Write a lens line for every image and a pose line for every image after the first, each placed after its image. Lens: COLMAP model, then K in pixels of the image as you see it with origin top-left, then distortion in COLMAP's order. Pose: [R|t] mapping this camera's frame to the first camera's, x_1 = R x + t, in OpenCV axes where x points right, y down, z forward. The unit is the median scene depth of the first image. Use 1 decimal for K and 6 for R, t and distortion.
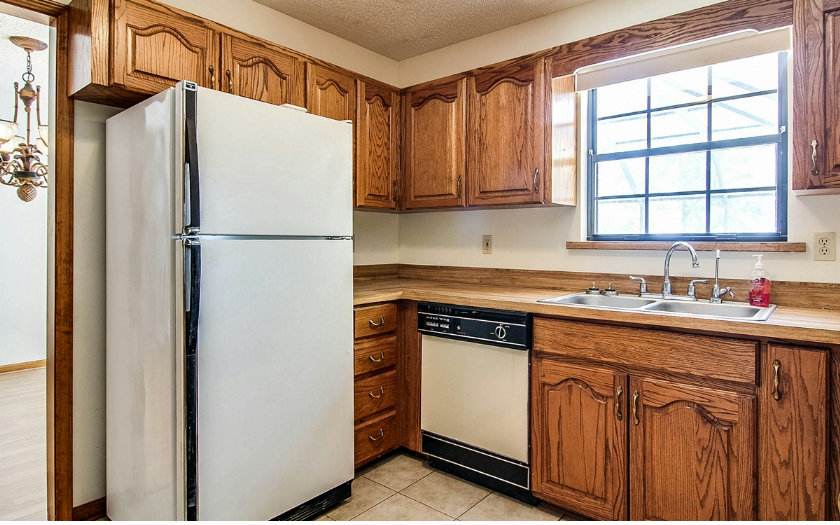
lens RADIAL K [[484.8, 0, 420.9], [0, 484.8, 244.2], [0, 0, 1]] dist [-0.003161, -0.001746]
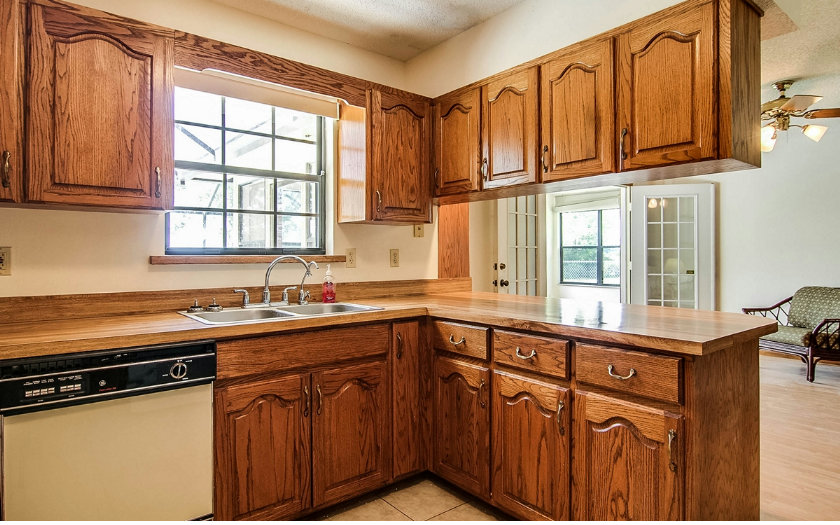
lens RADIAL K [[483.7, 0, 421.6], [0, 483.7, 253.4], [0, 0, 1]] dist [-0.000398, -0.000298]
pose [[0.192685, -0.001593, 0.981259, -0.519462], [0.009269, 0.999957, -0.000197, -0.006118], [-0.981217, 0.009133, 0.192691, 0.438912]]
